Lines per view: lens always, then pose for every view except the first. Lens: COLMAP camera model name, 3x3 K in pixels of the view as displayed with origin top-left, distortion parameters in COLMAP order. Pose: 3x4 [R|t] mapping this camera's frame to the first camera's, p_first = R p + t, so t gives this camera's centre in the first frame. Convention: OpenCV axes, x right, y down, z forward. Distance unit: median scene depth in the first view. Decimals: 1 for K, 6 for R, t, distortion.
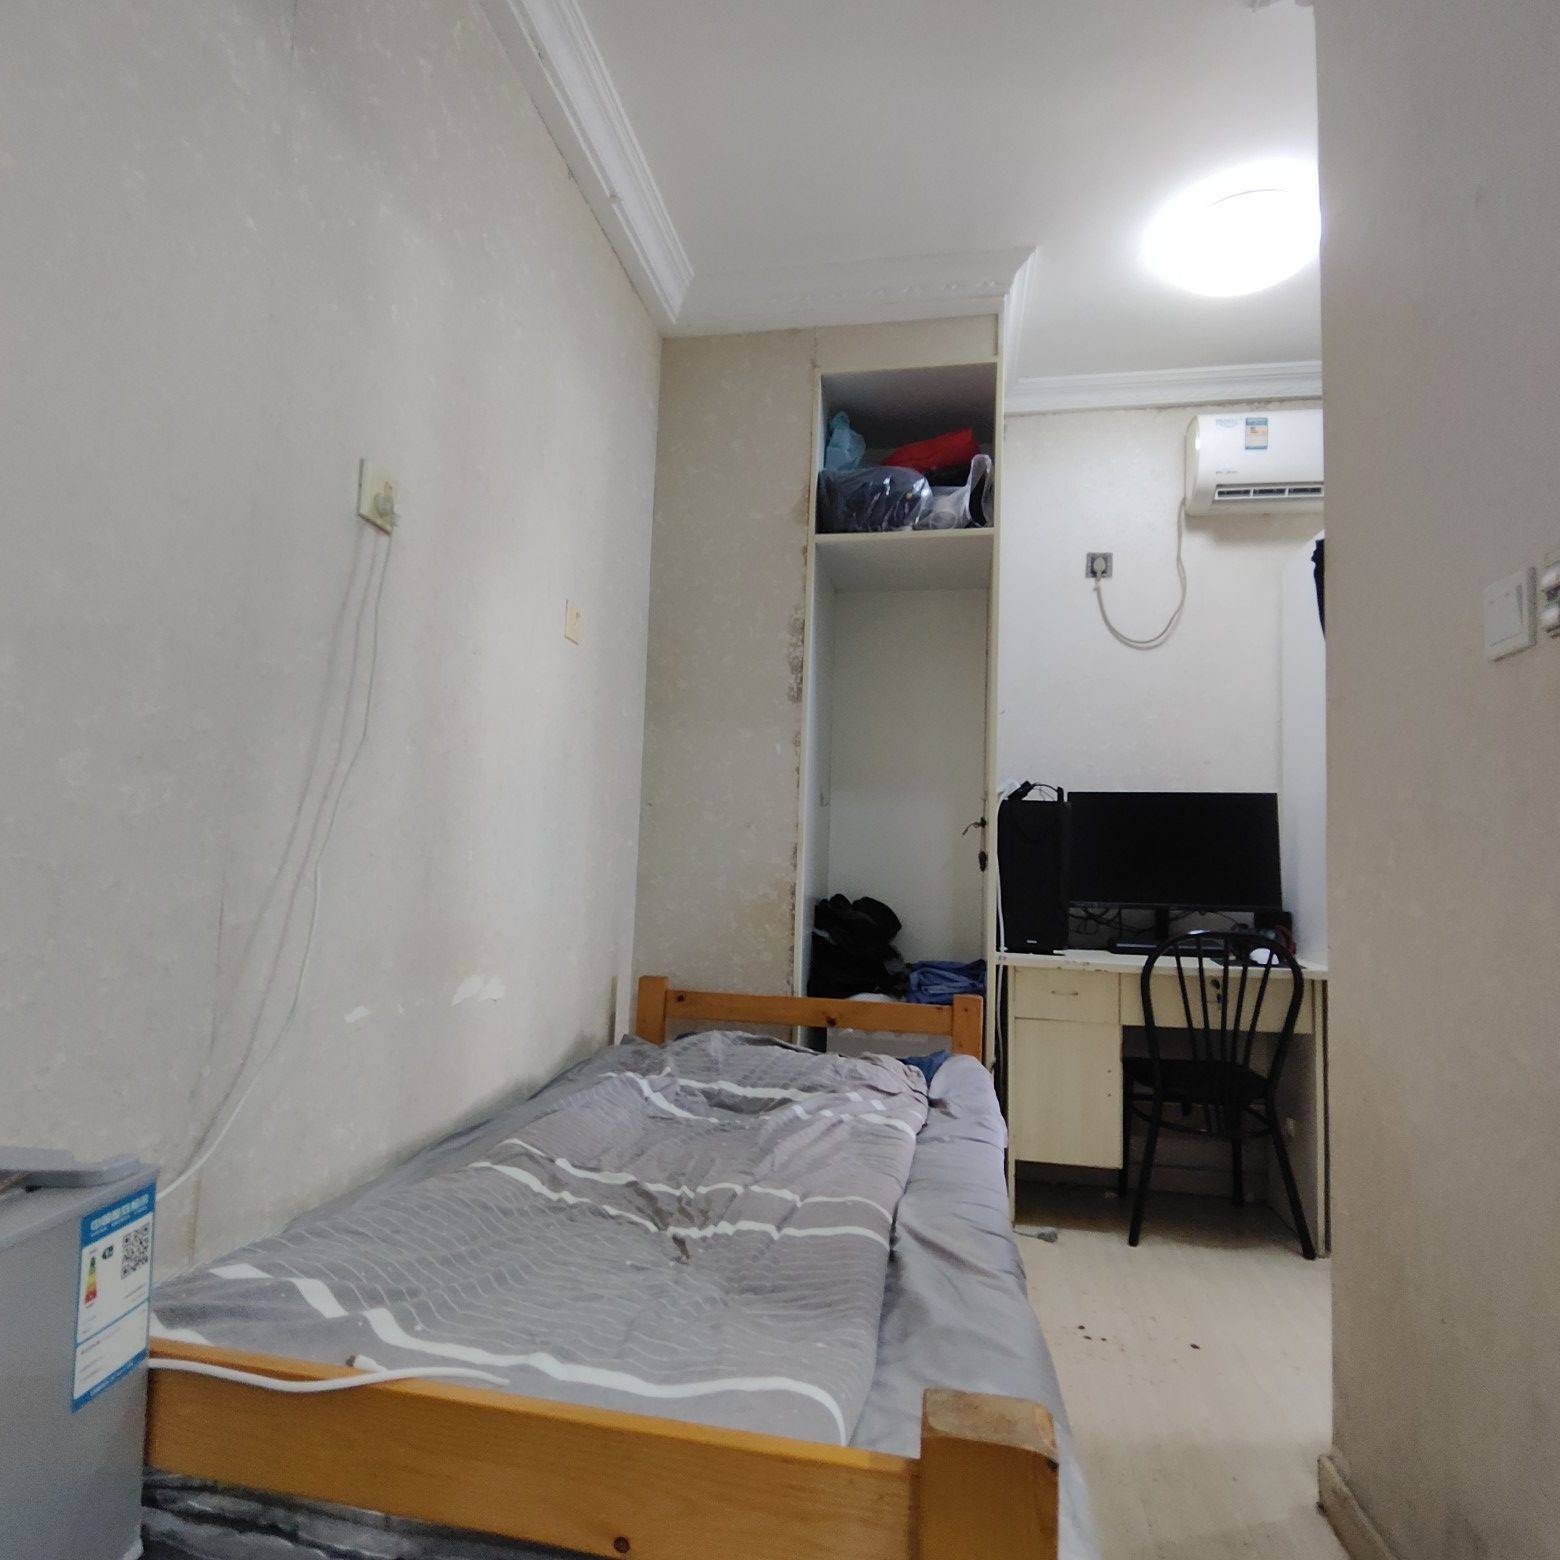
lens RADIAL K [[964.1, 0, 780.0], [0, 964.1, 780.0], [0, 0, 1]] dist [0.001672, 0.003440]
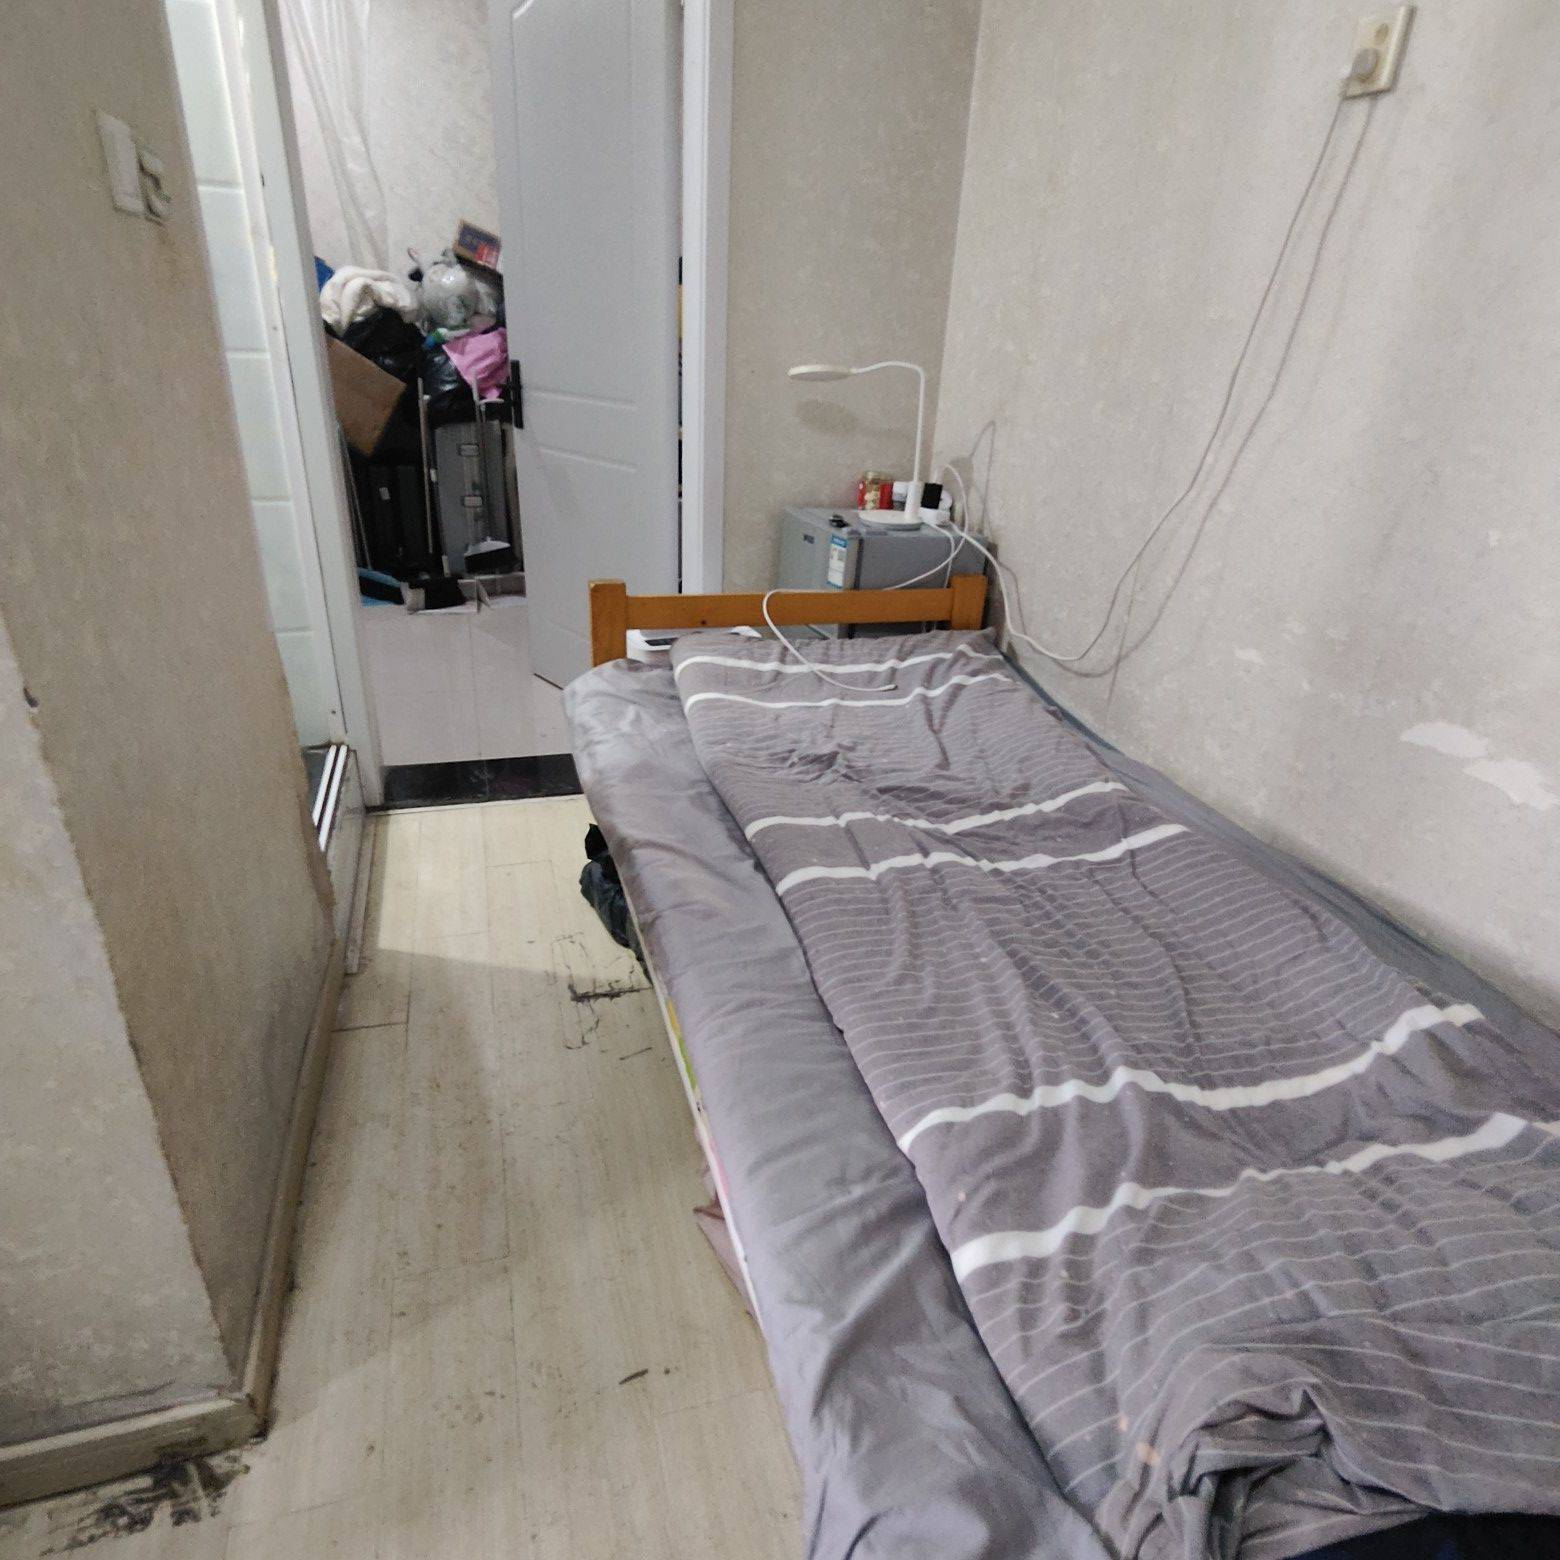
lens RADIAL K [[964.1, 0, 780.0], [0, 964.1, 780.0], [0, 0, 1]] dist [0.001672, 0.003440]
pose [[-0.889489, 0.121344, -0.440551, 0.488770], [-0.033774, 0.944003, 0.328204, 0.044216], [0.455707, 0.306813, -0.835582, 1.677658]]
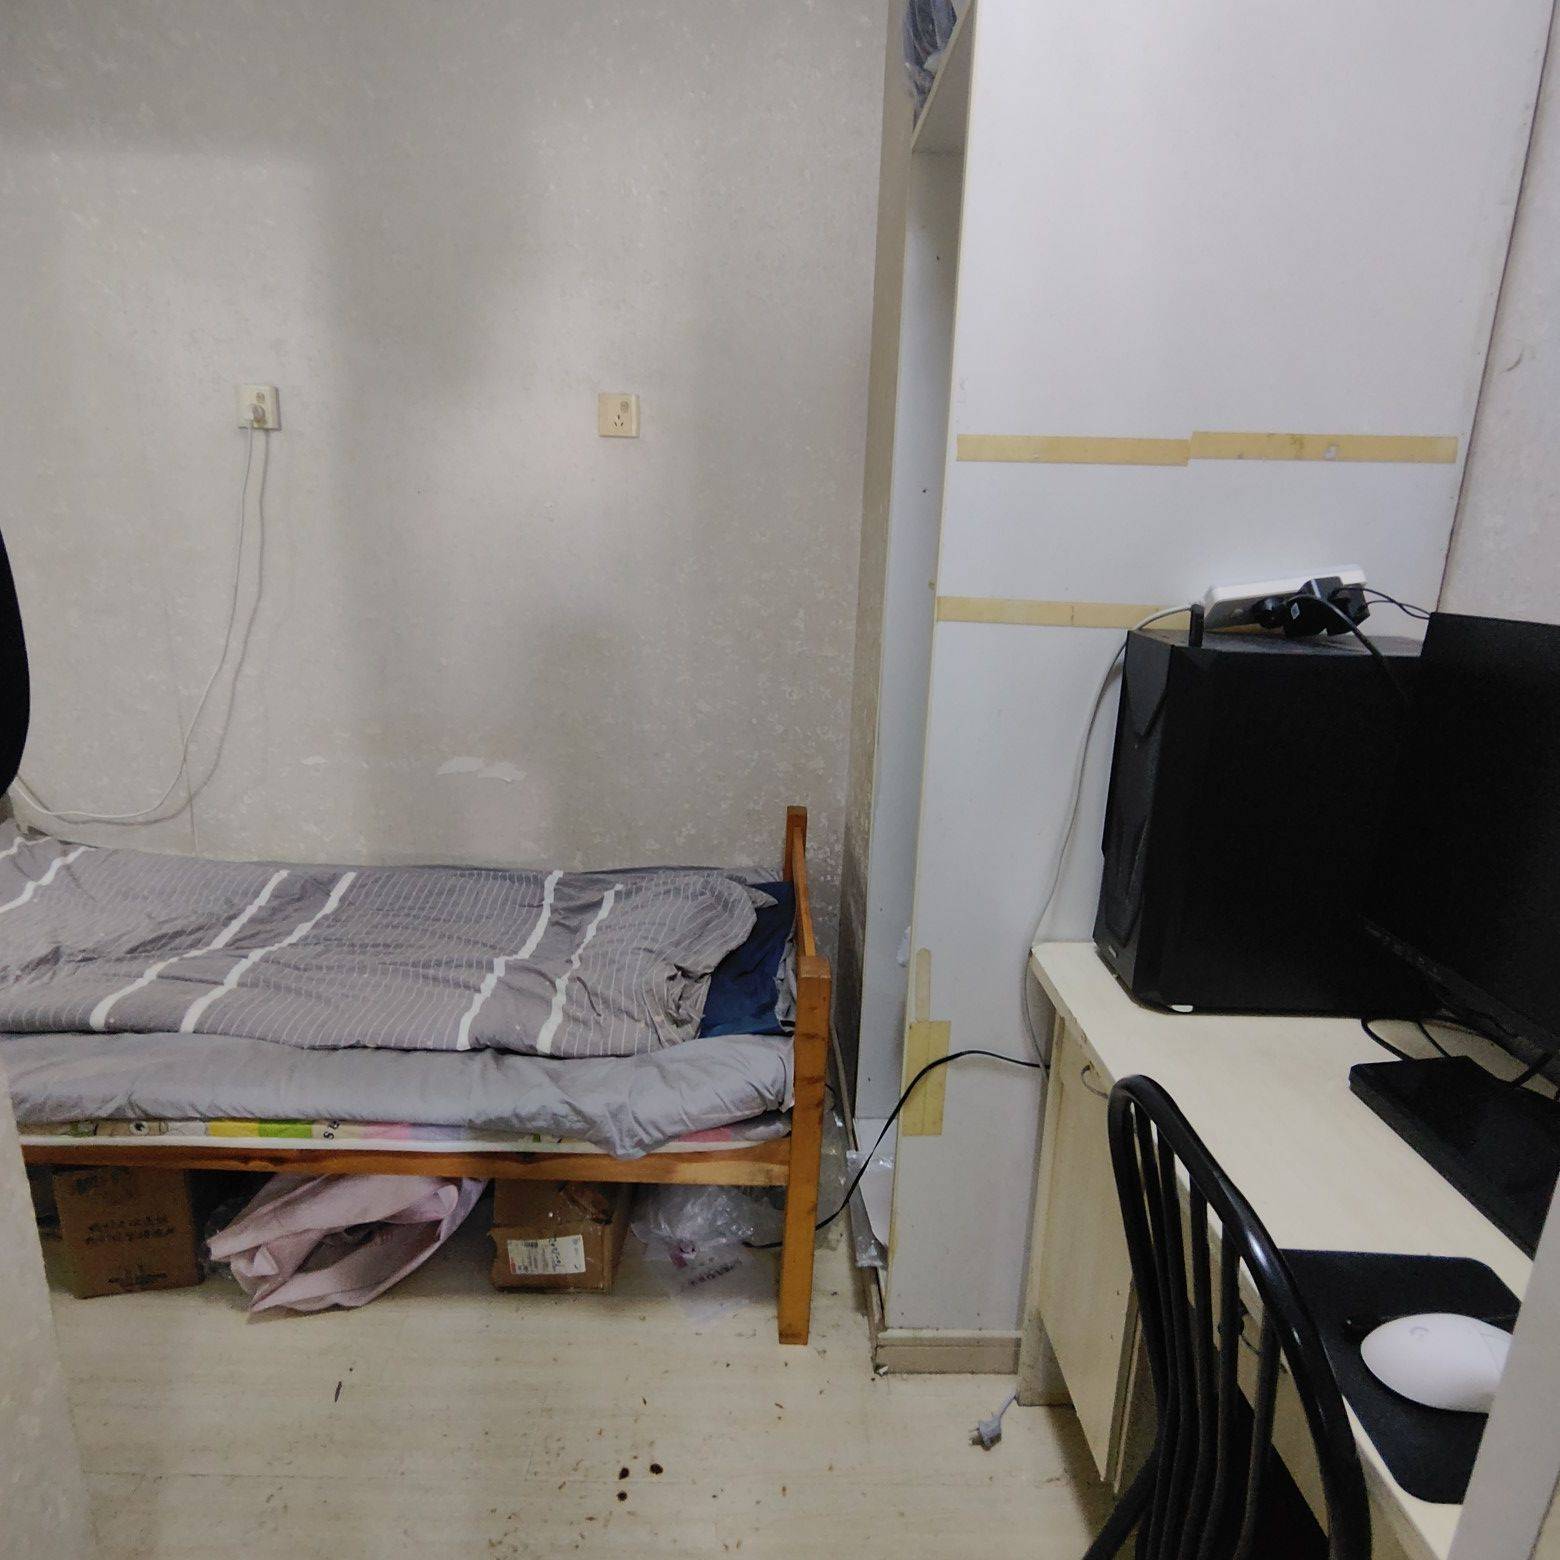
lens RADIAL K [[964.1, 0, 780.0], [0, 964.1, 780.0], [0, 0, 1]] dist [0.001672, 0.003440]
pose [[0.212897, 0.223074, -0.951269, 1.224032], [0.057020, 0.969093, 0.240015, -0.060461], [0.975409, -0.105340, 0.193597, 1.430253]]
